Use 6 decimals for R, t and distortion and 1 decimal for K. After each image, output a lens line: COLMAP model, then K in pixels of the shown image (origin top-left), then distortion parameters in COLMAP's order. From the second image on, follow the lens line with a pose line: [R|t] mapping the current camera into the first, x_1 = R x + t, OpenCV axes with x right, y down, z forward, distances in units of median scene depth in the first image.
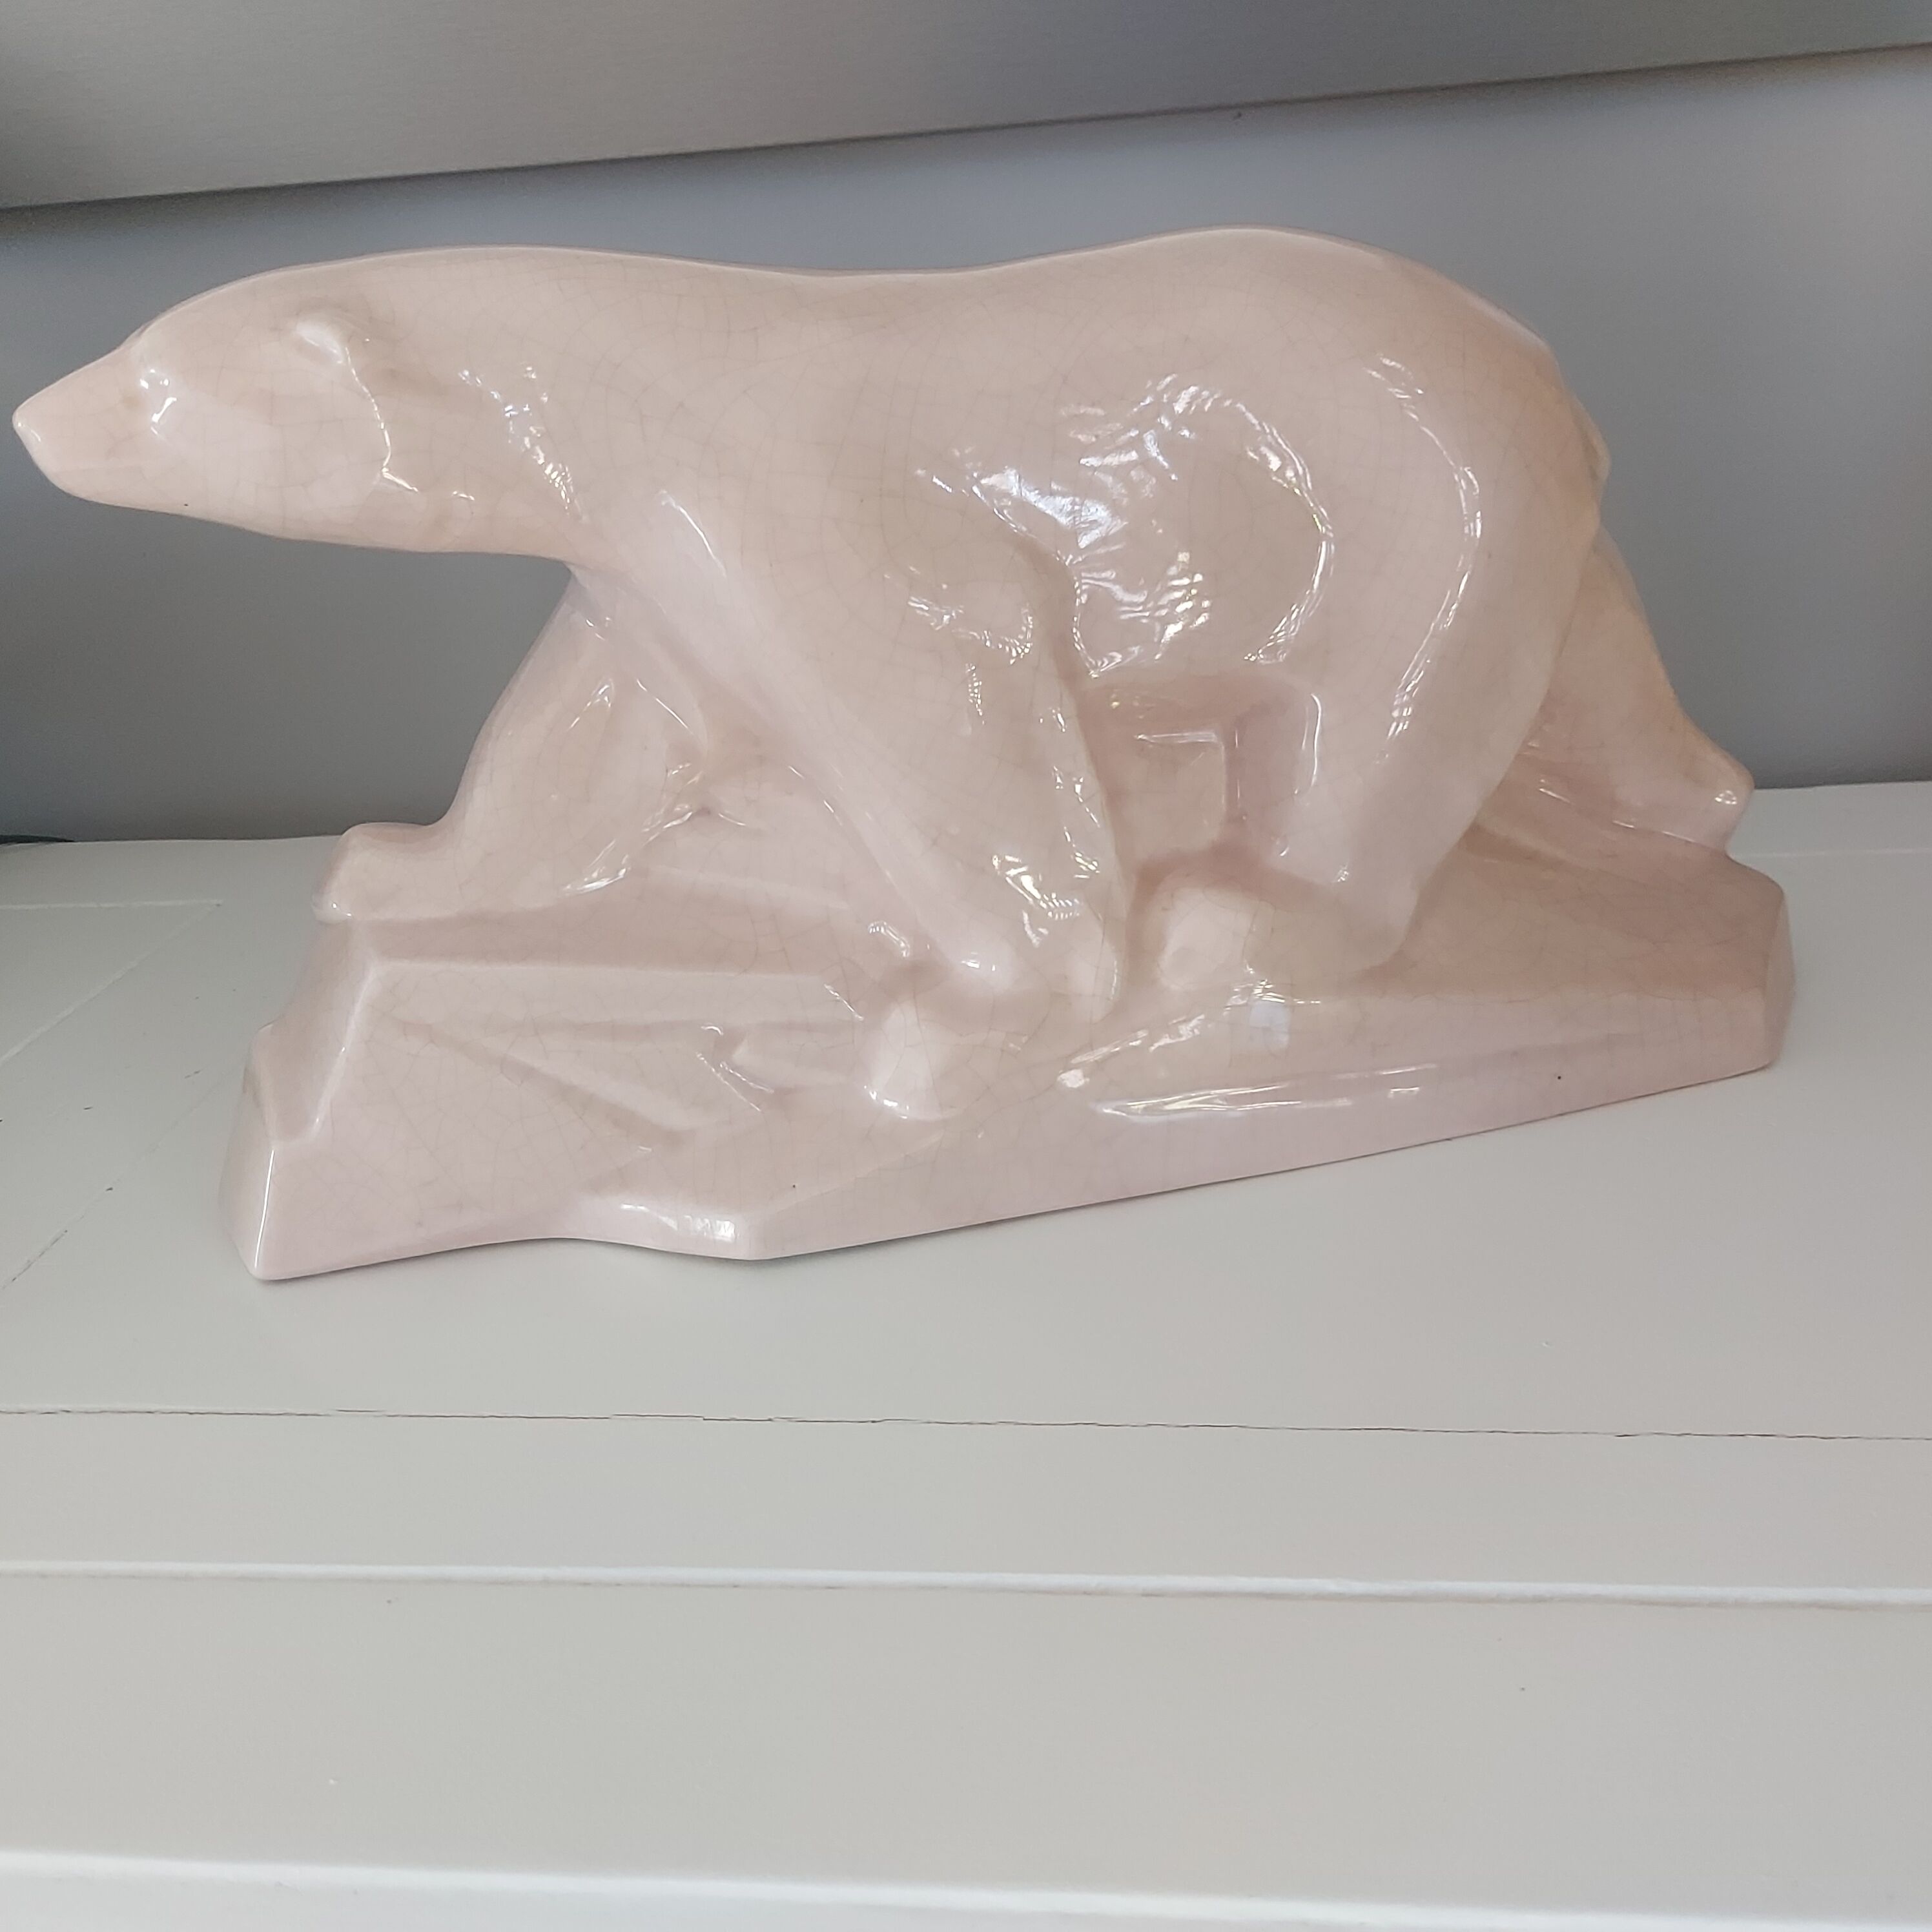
lens RADIAL K [[1931.5, 0, 963.6], [0, 1931.5, 938.2], [0, 0, 1]] dist [0.069737, -0.095975]
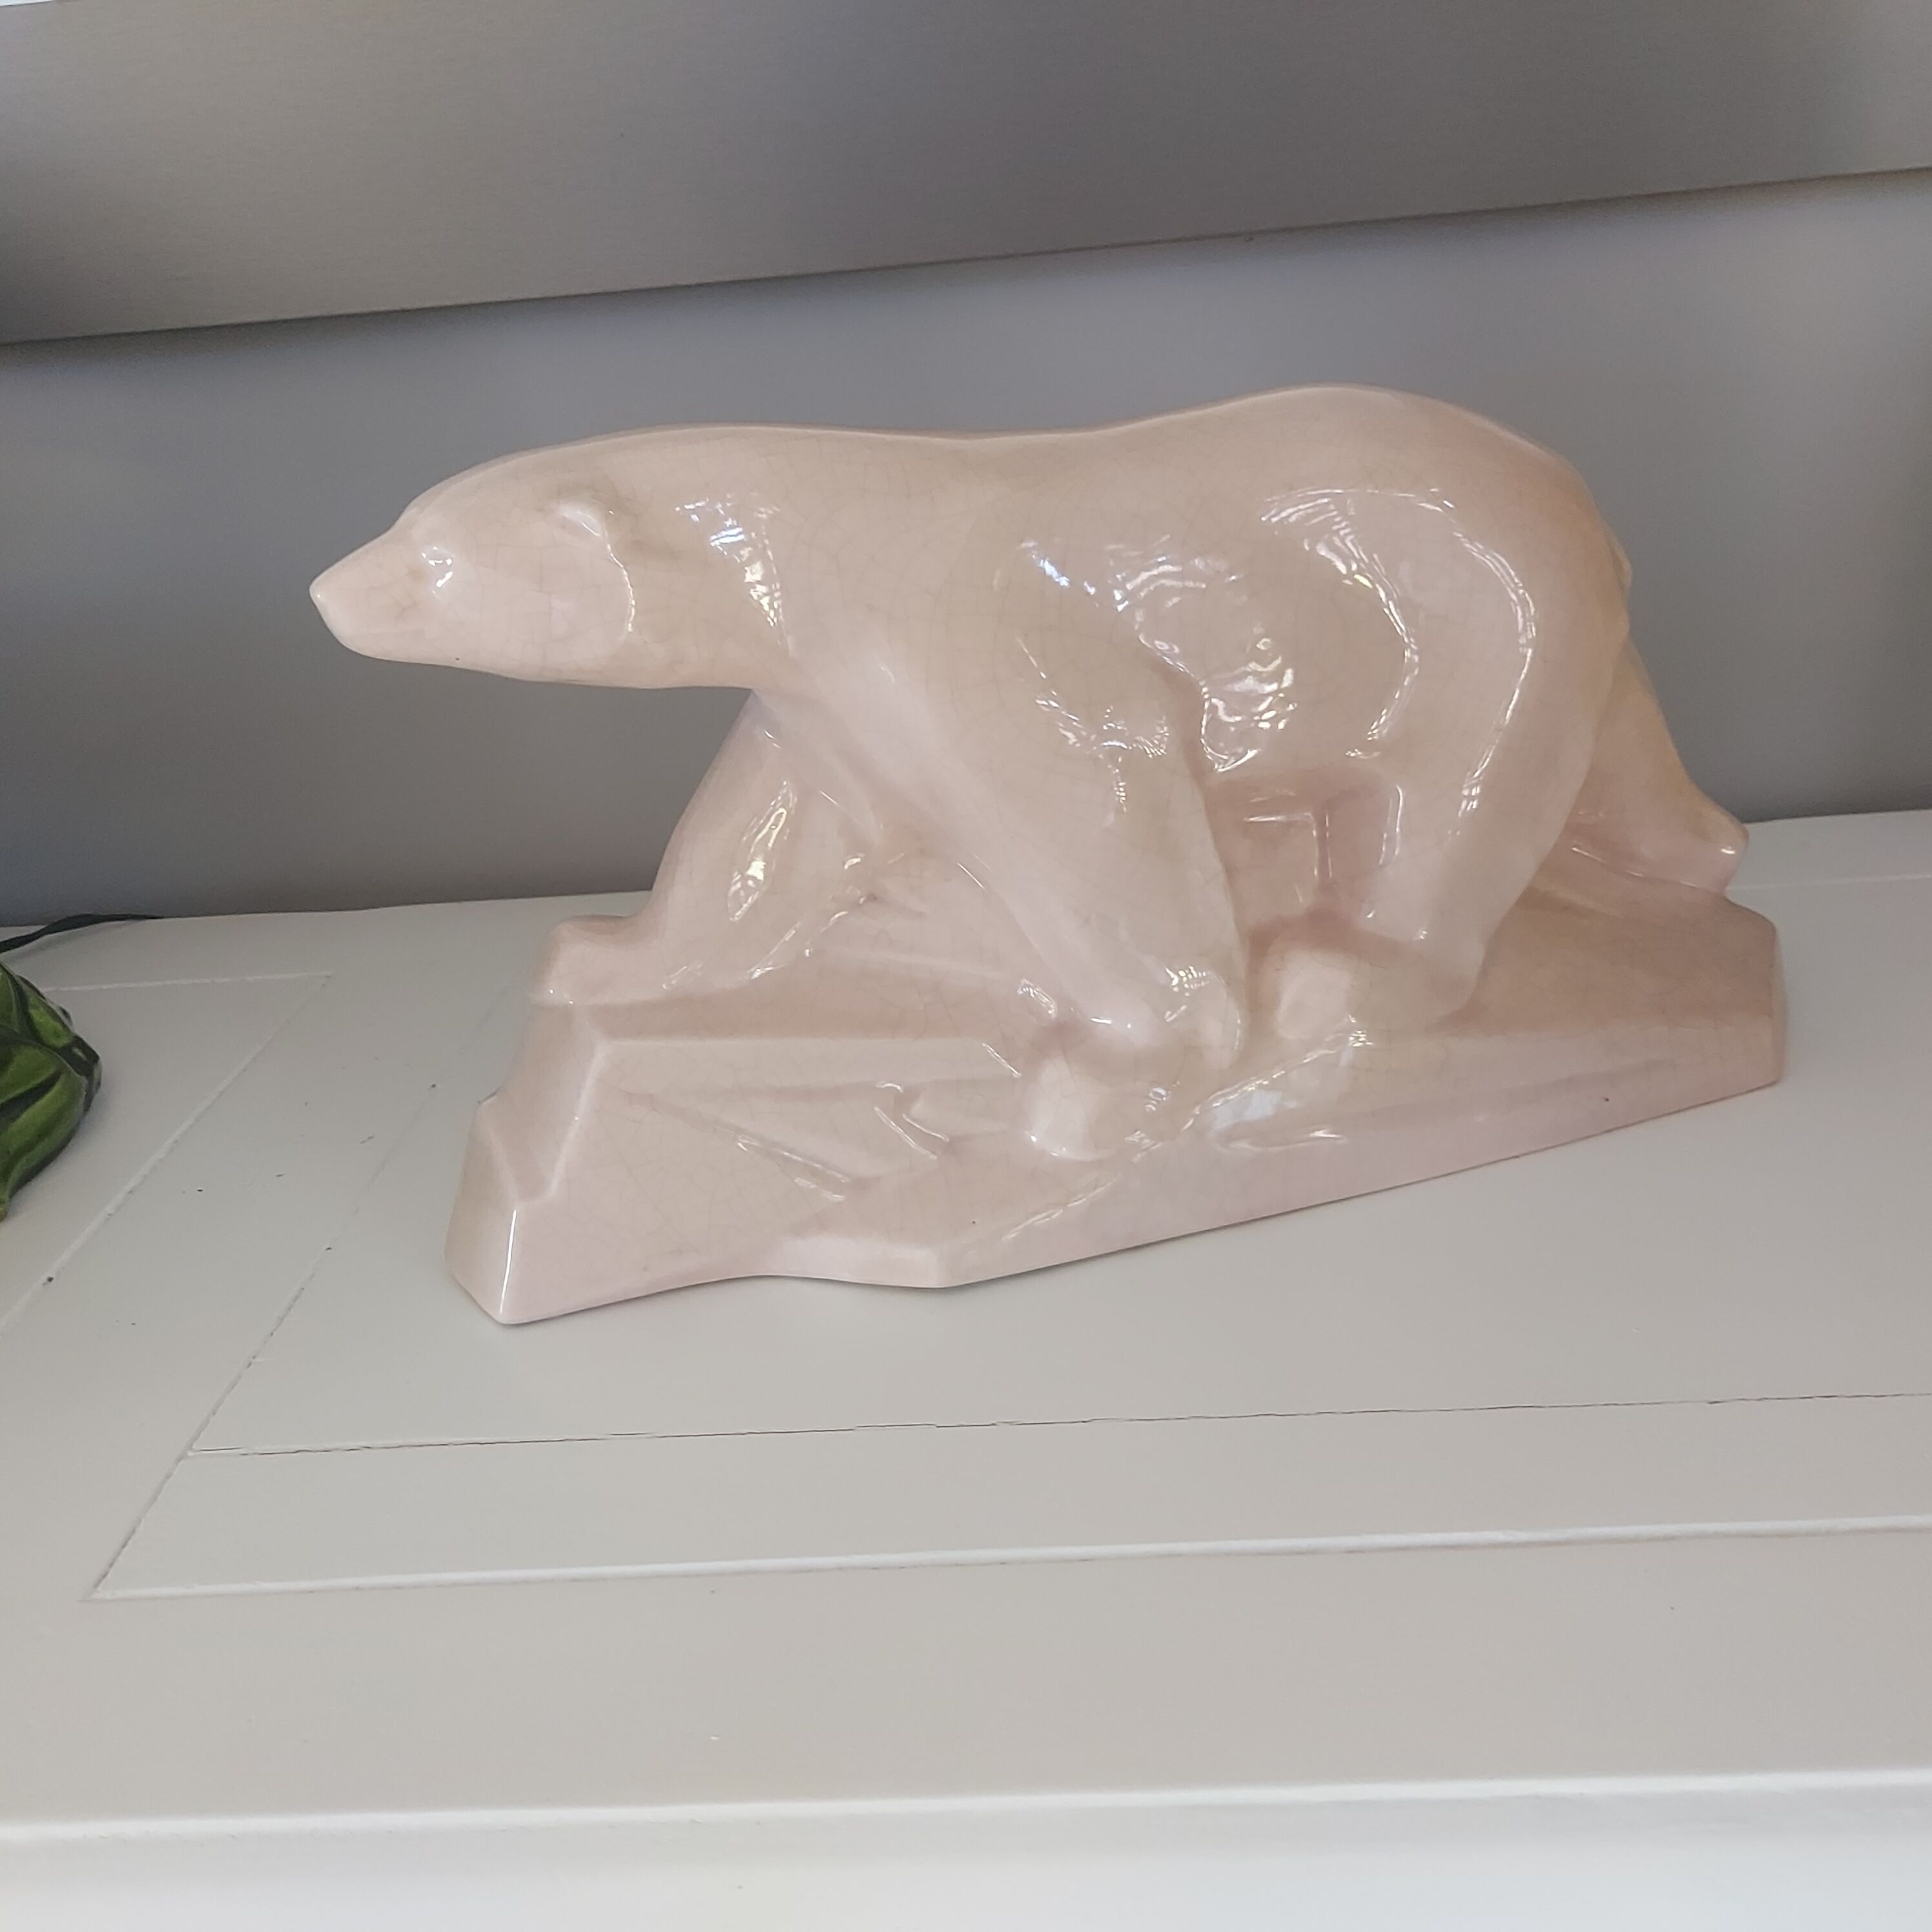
lens RADIAL K [[1931.5, 0, 963.6], [0, 1931.5, 938.2], [0, 0, 1]] dist [0.069737, -0.095975]
pose [[0.997610, -0.034878, 0.059653, -0.153900], [0.035040, 0.999384, -0.001679, -0.038888], [-0.059558, 0.003765, 0.998218, -0.150154]]
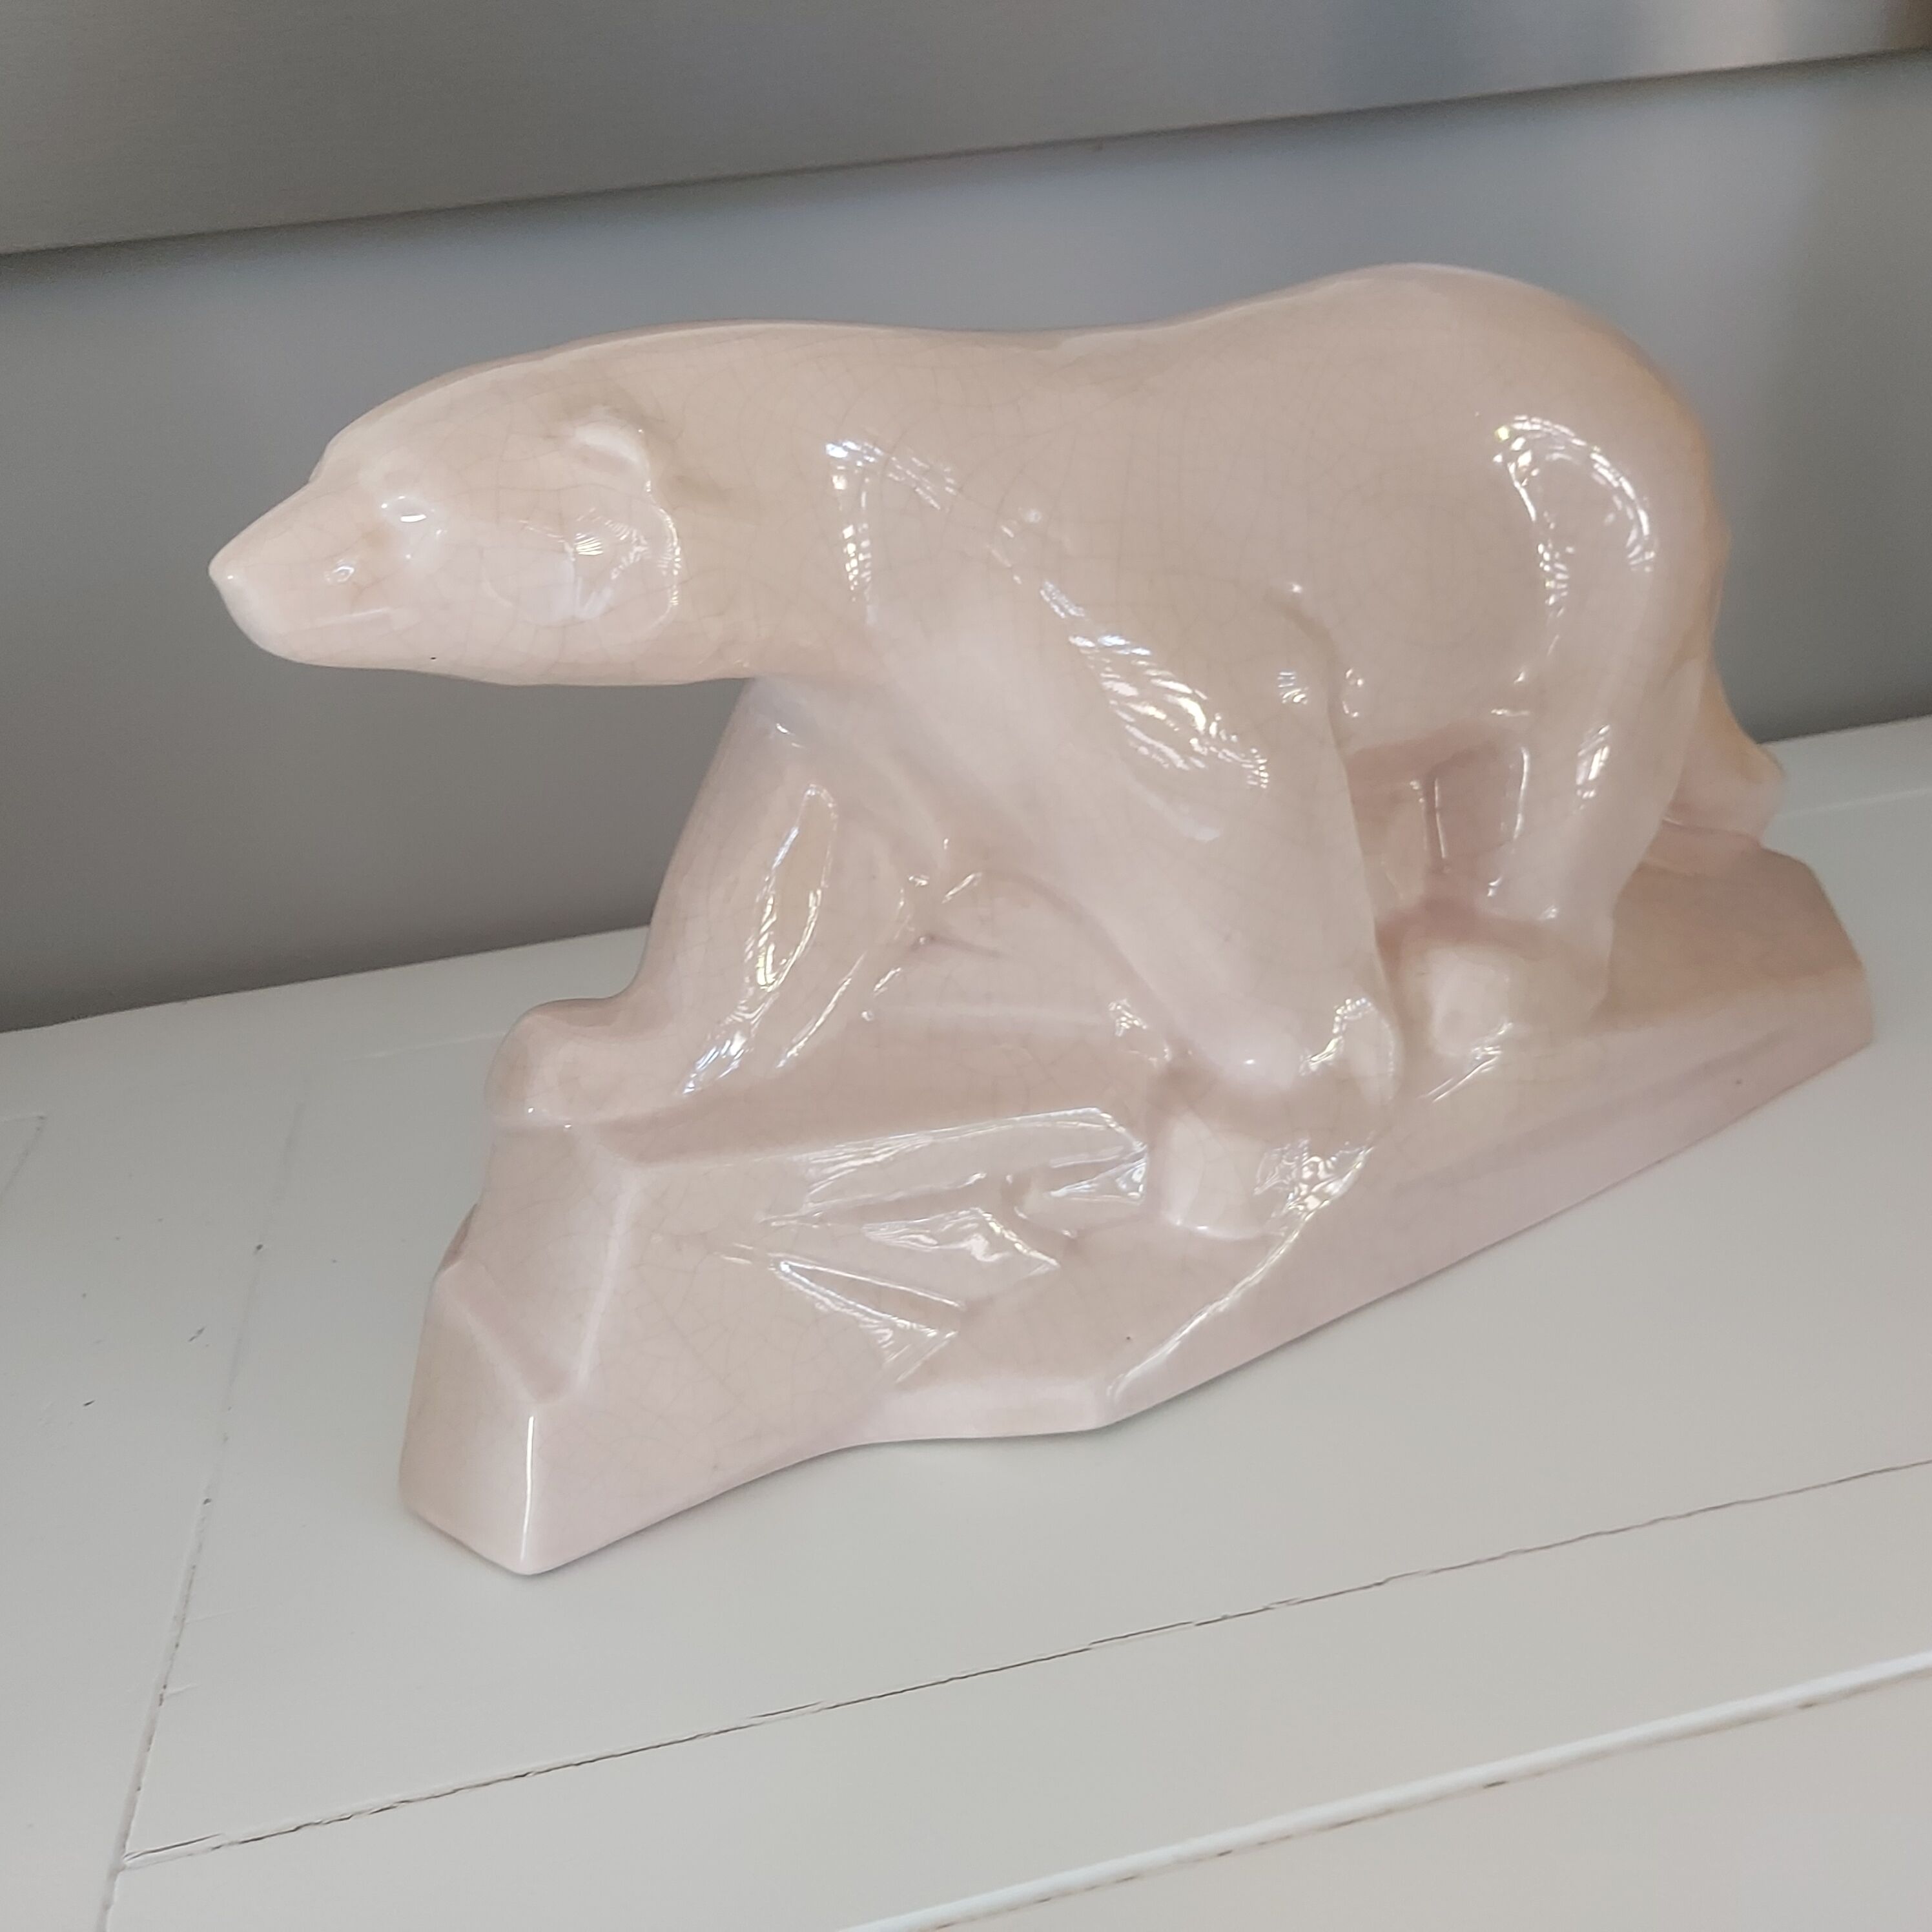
lens RADIAL K [[1931.5, 0, 963.6], [0, 1931.5, 938.2], [0, 0, 1]] dist [0.069737, -0.095975]
pose [[0.945617, -0.136708, 0.295161, -0.394604], [0.139442, 0.990159, 0.011874, -0.076235], [-0.293880, 0.029930, 0.955374, 0.149907]]
